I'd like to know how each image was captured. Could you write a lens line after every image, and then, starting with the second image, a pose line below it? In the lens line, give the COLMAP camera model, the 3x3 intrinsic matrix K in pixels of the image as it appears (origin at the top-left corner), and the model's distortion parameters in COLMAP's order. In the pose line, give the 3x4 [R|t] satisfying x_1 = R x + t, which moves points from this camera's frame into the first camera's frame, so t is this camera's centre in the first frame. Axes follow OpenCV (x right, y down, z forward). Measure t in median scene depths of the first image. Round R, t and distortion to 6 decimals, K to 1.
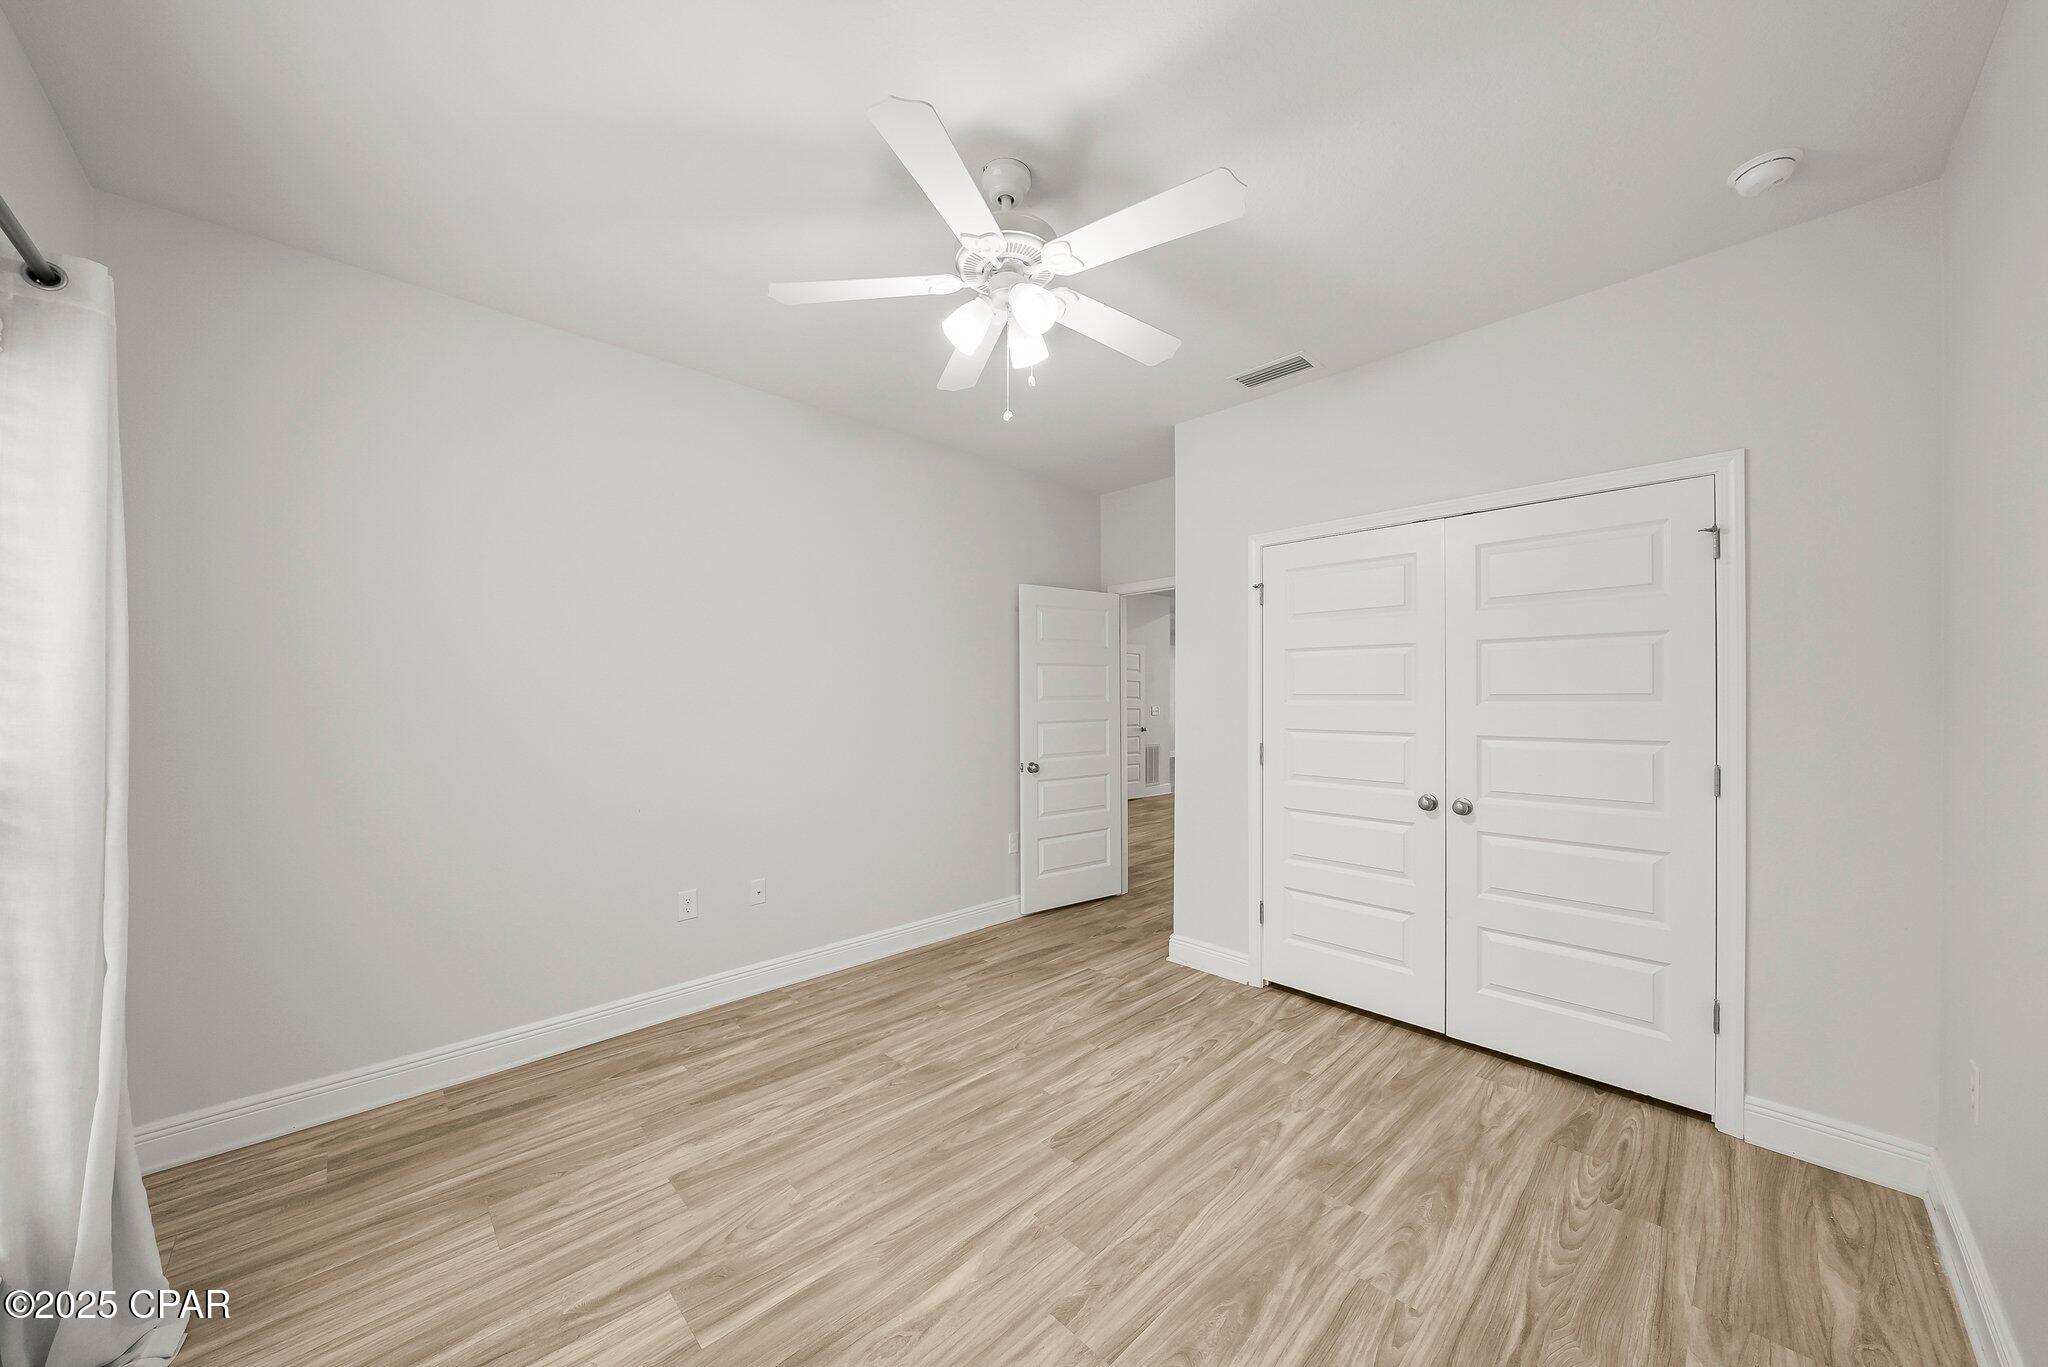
lens RADIAL K [[707.6, 0, 1022.4], [0, 707.6, 694.5], [0, 0, 1]] dist [-0.005042, -0.000244]
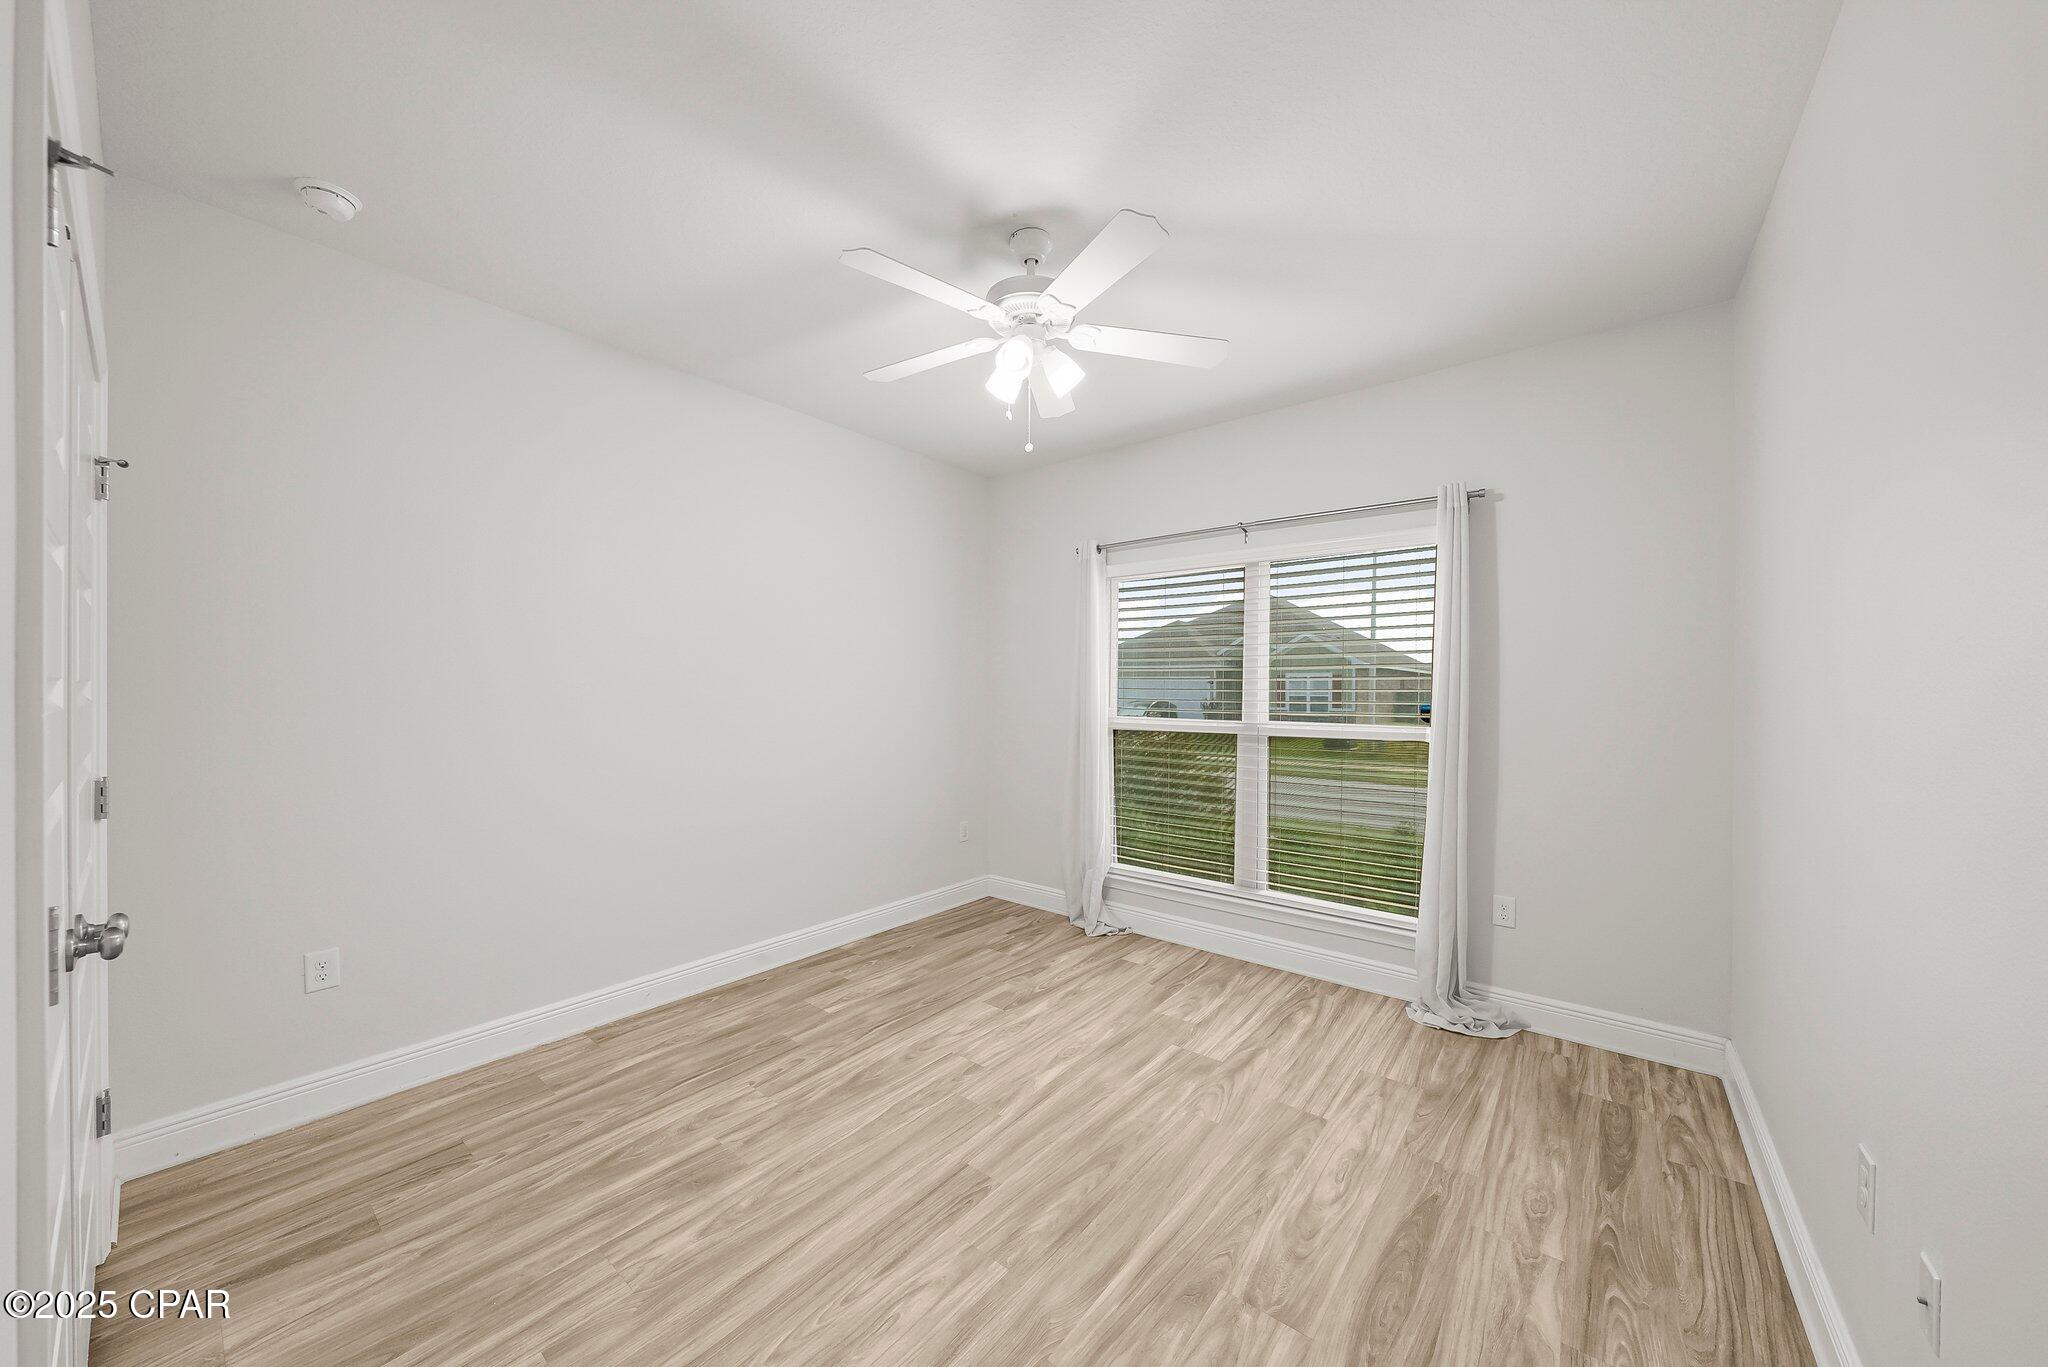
lens RADIAL K [[707.6, 0, 1022.4], [0, 707.6, 694.5], [0, 0, 1]] dist [-0.005042, -0.000244]
pose [[-0.992055, -0.006387, -0.125646, 0.122102], [-0.006983, 0.999966, 0.004306, 0.004443], [0.125614, 0.005149, -0.992066, 1.960113]]
